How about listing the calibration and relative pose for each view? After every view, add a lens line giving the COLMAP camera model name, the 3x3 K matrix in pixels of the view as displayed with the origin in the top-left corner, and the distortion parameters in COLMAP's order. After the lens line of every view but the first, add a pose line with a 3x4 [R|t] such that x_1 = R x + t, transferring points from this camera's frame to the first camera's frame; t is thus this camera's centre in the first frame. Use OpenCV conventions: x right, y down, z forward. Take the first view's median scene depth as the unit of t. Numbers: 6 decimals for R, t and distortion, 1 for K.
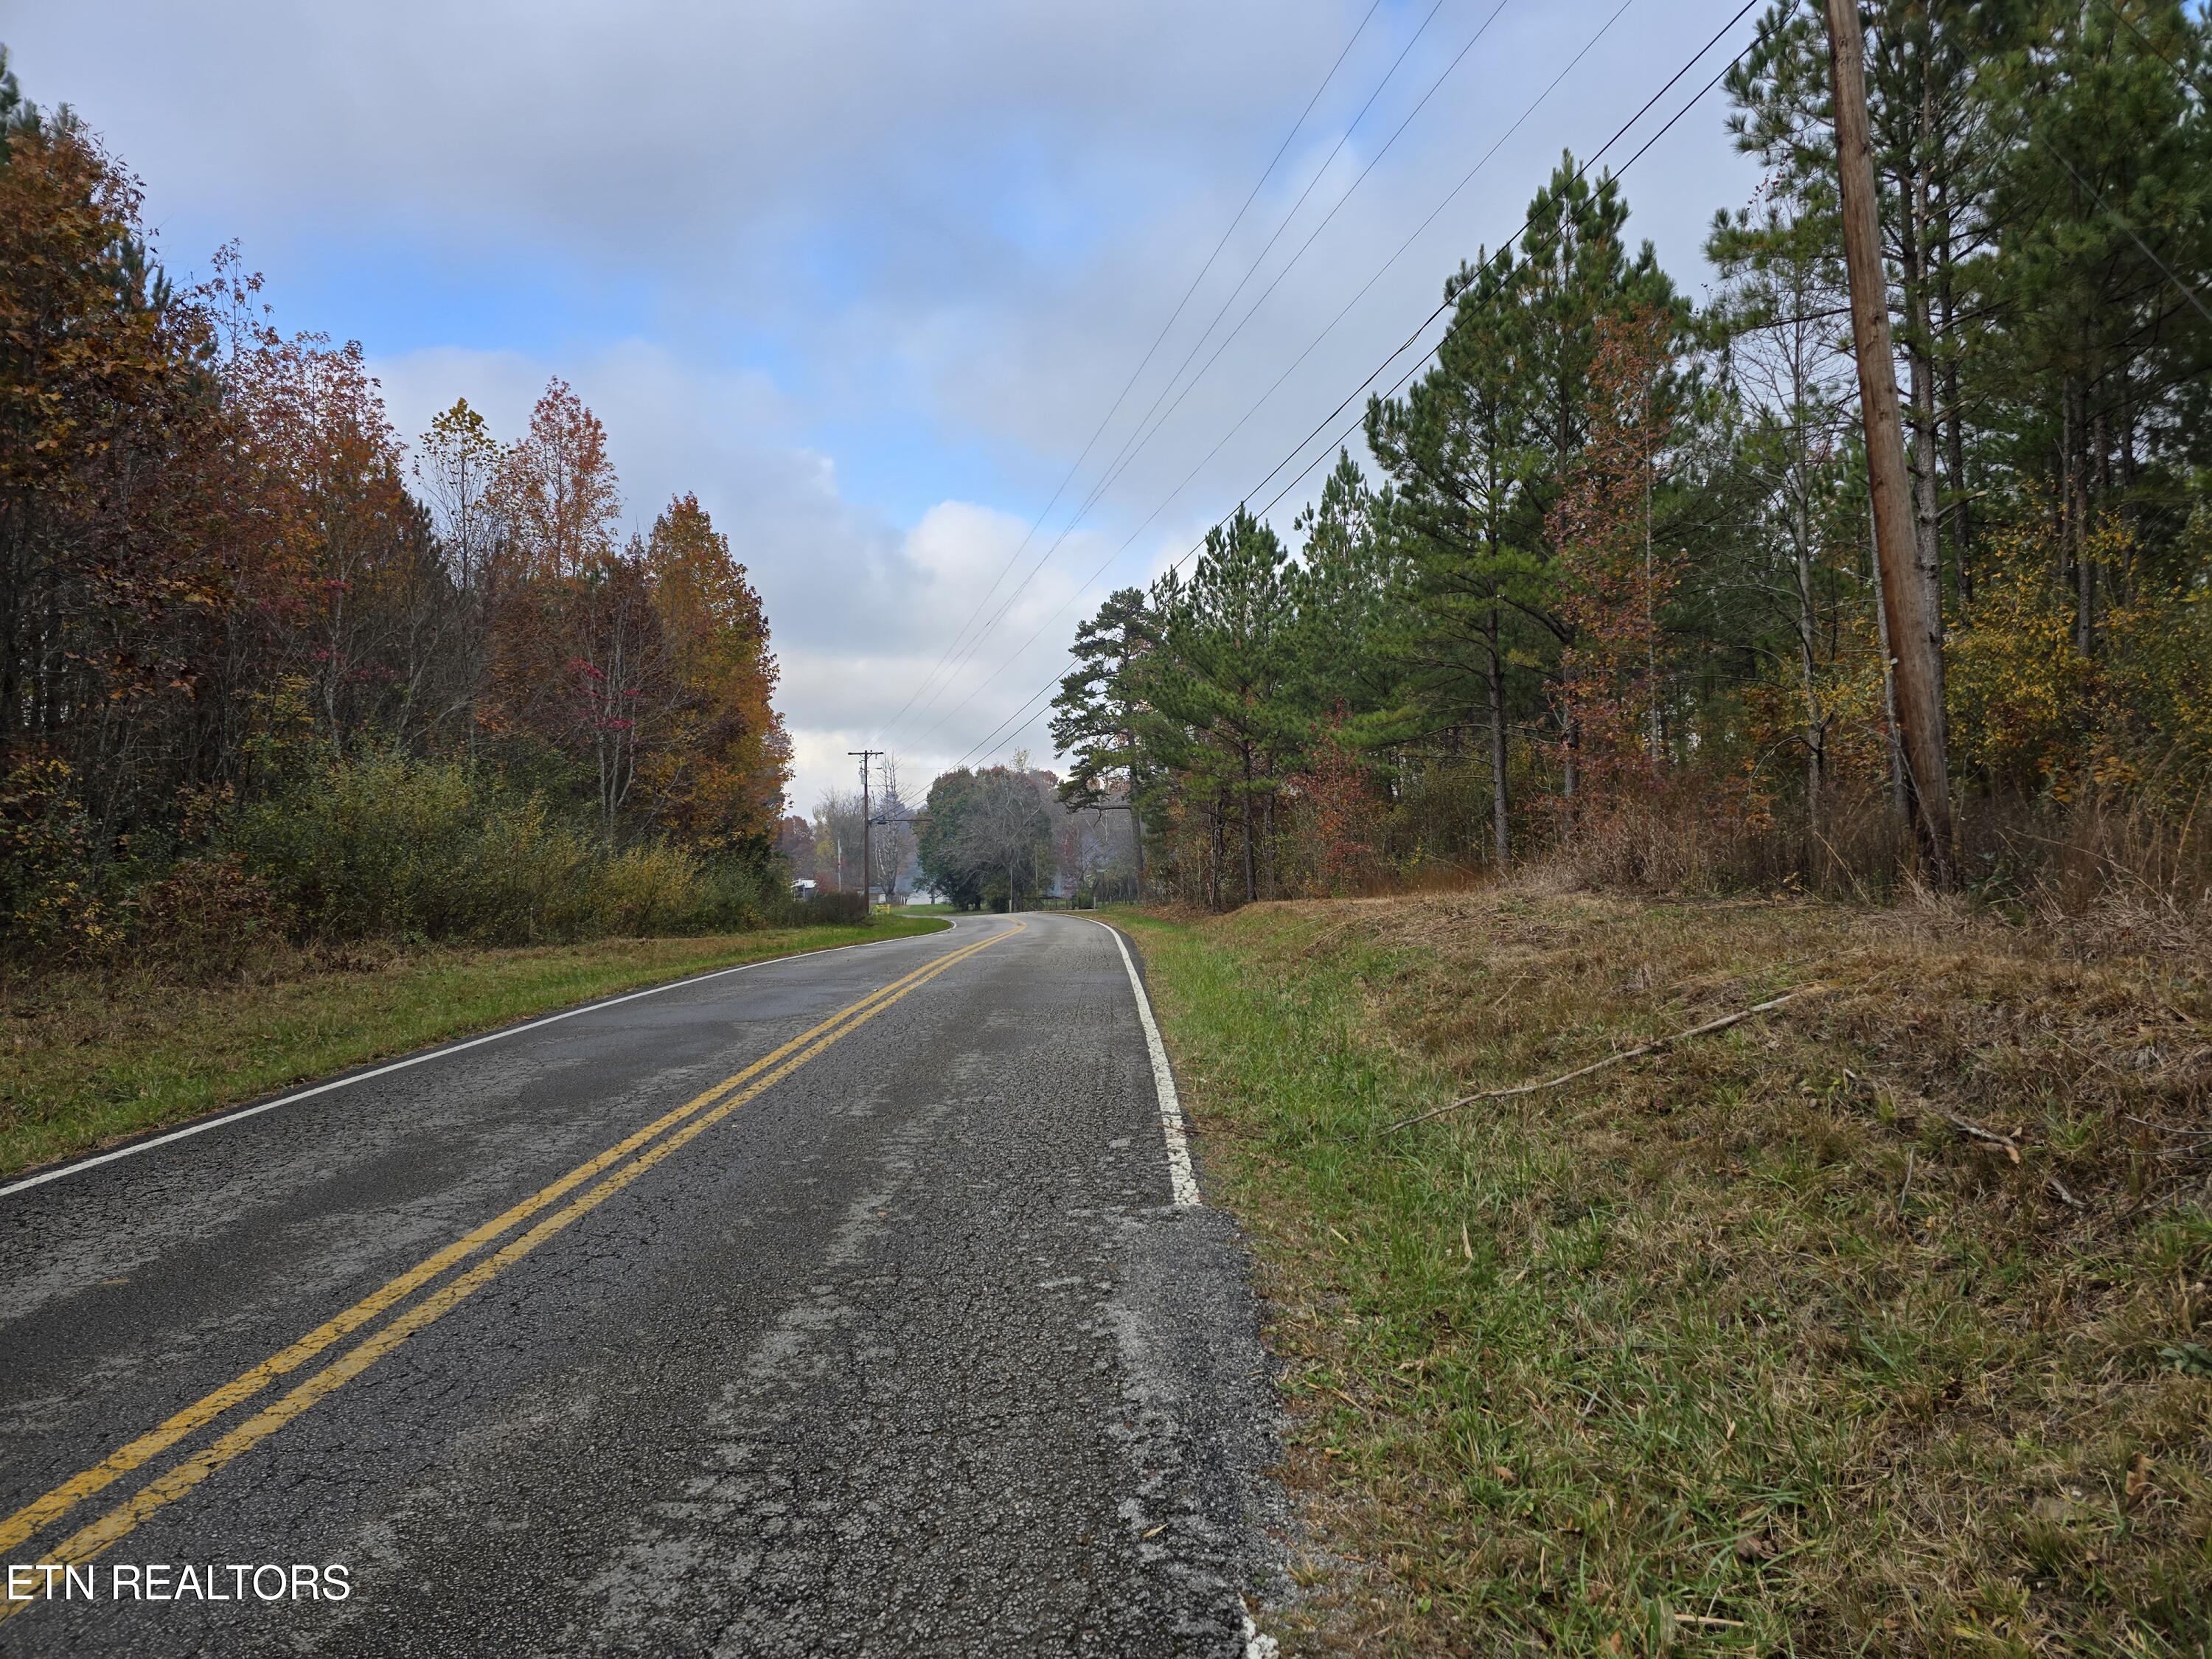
lens RADIAL K [[1515.9, 0, 1102.9], [0, 1515.9, 819.3], [0, 0, 1]] dist [0.094236, -0.085274]
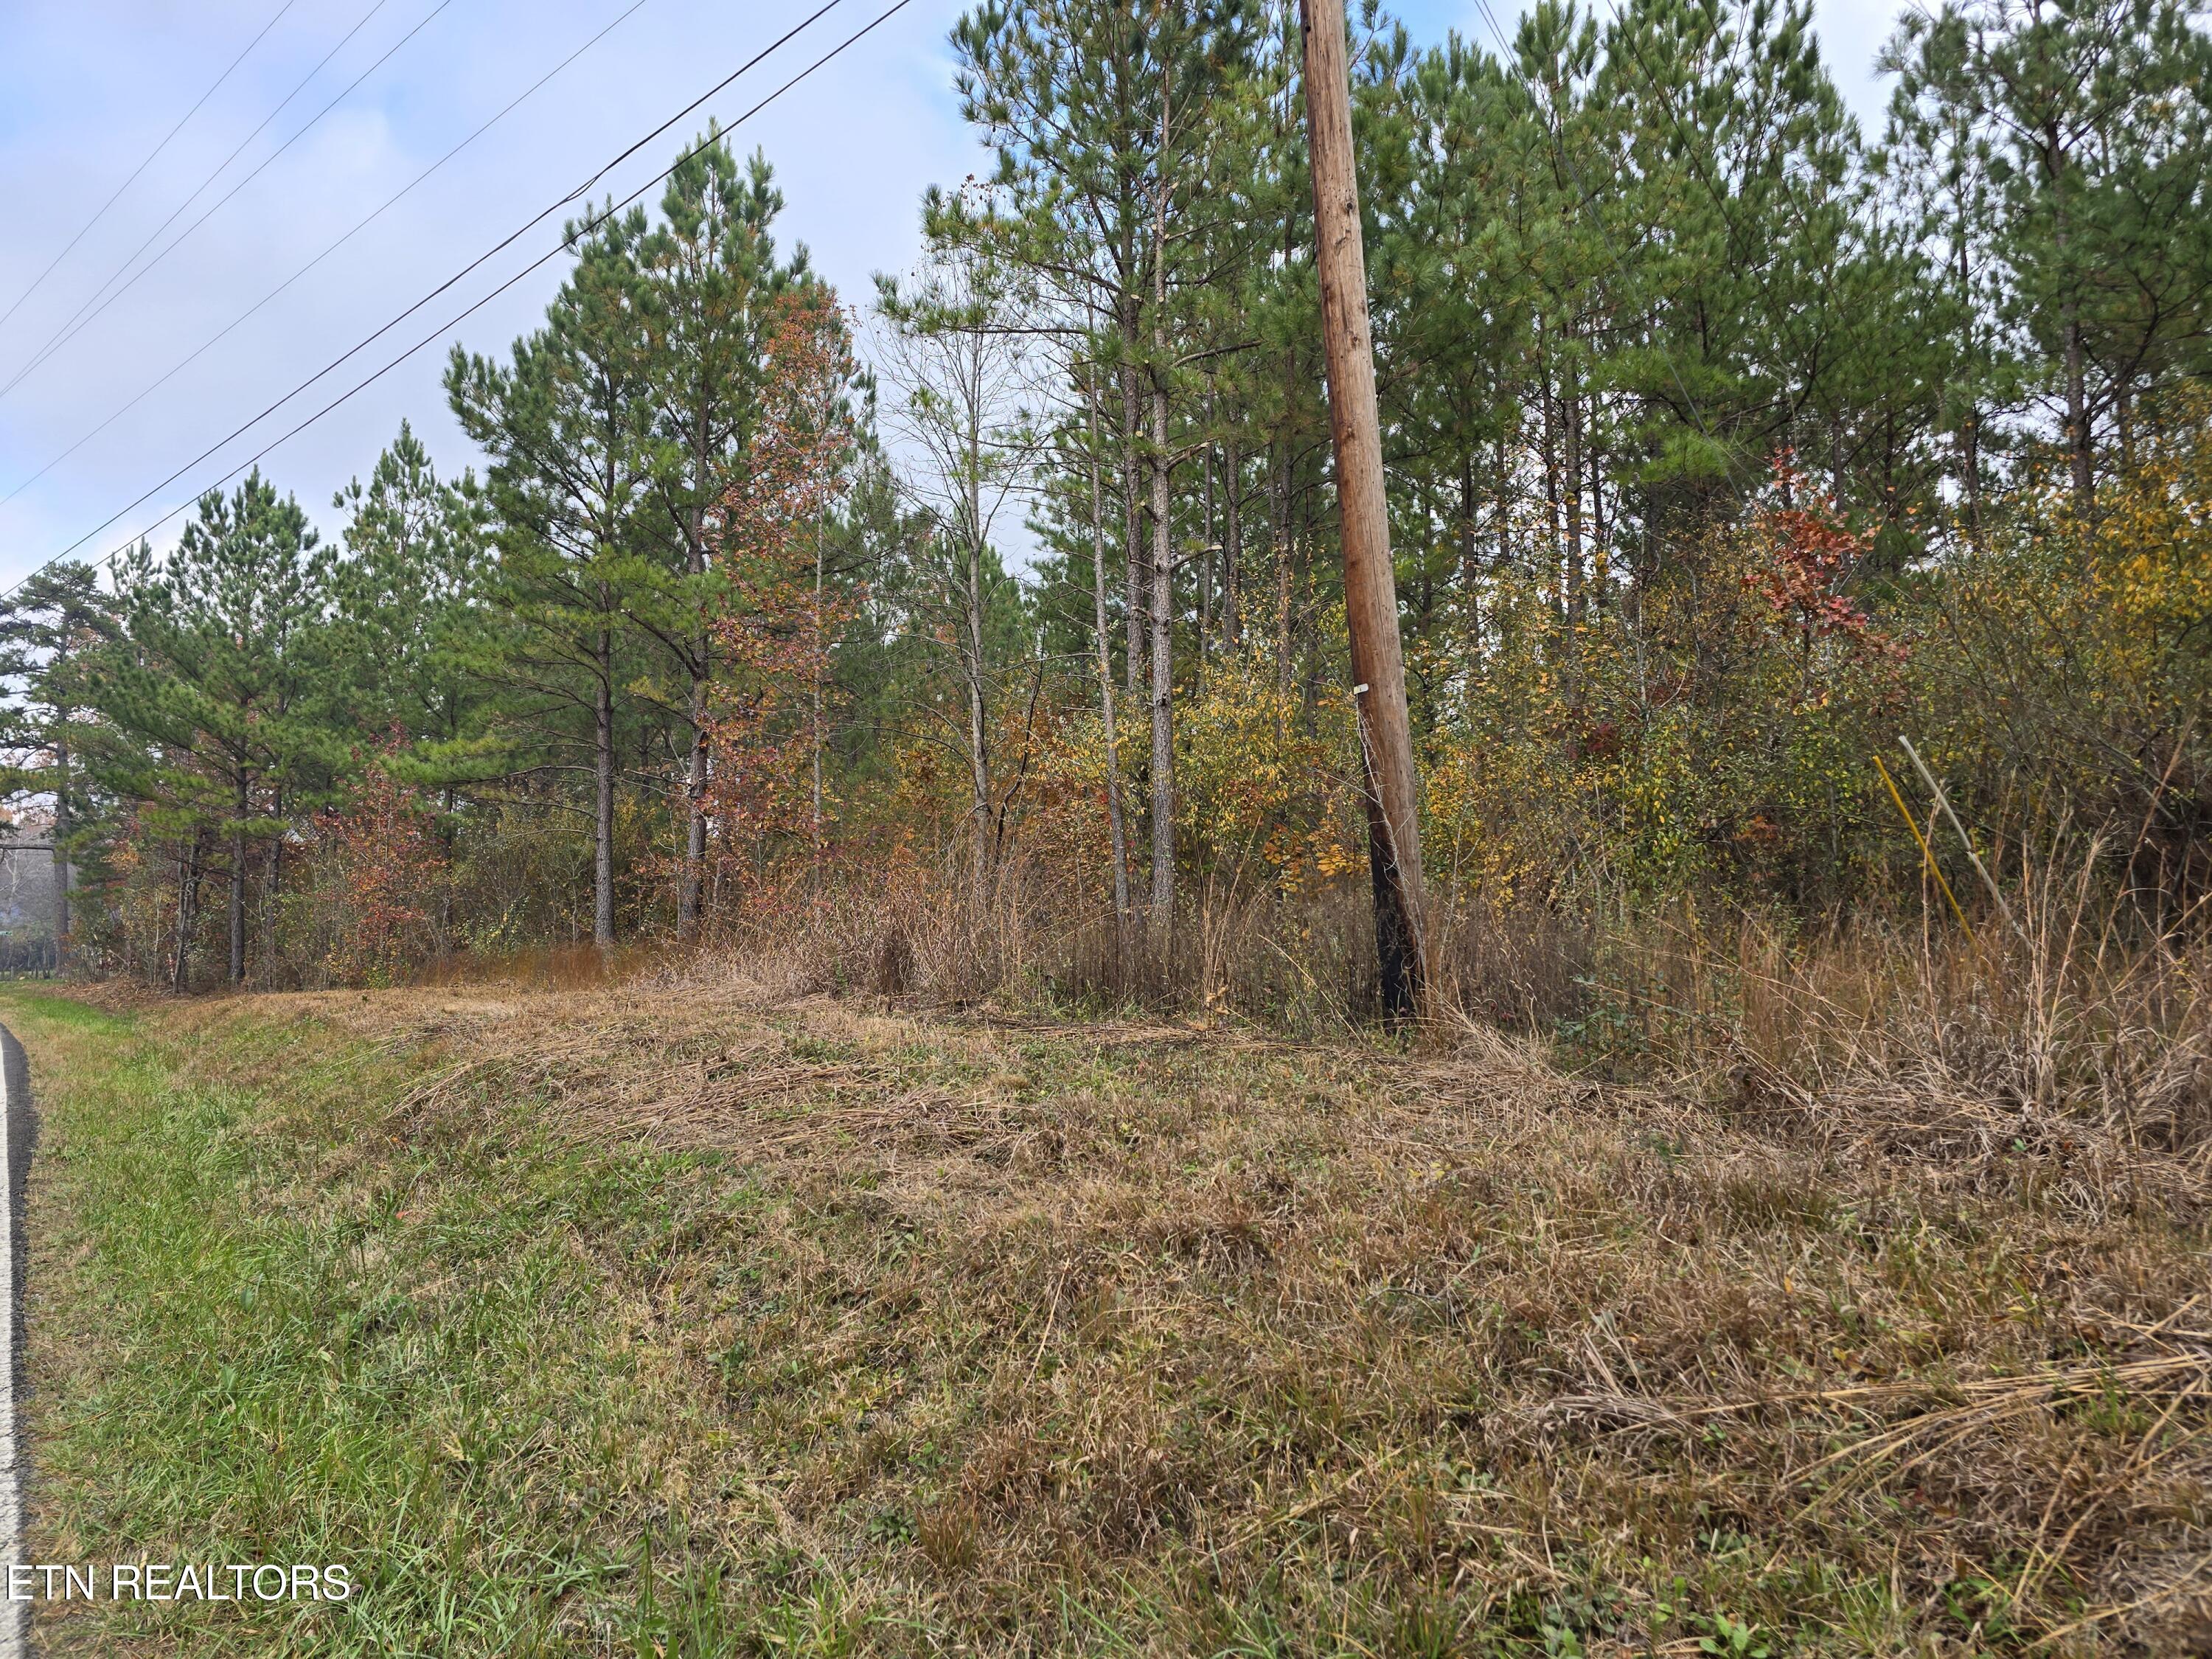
lens RADIAL K [[1515.9, 0, 1102.9], [0, 1515.9, 819.3], [0, 0, 1]] dist [0.094236, -0.085274]
pose [[0.819208, 0.063430, 0.569979, 0.006201], [-0.039124, 0.997731, -0.054801, -0.000236], [-0.572161, 0.022593, 0.819830, 0.116212]]
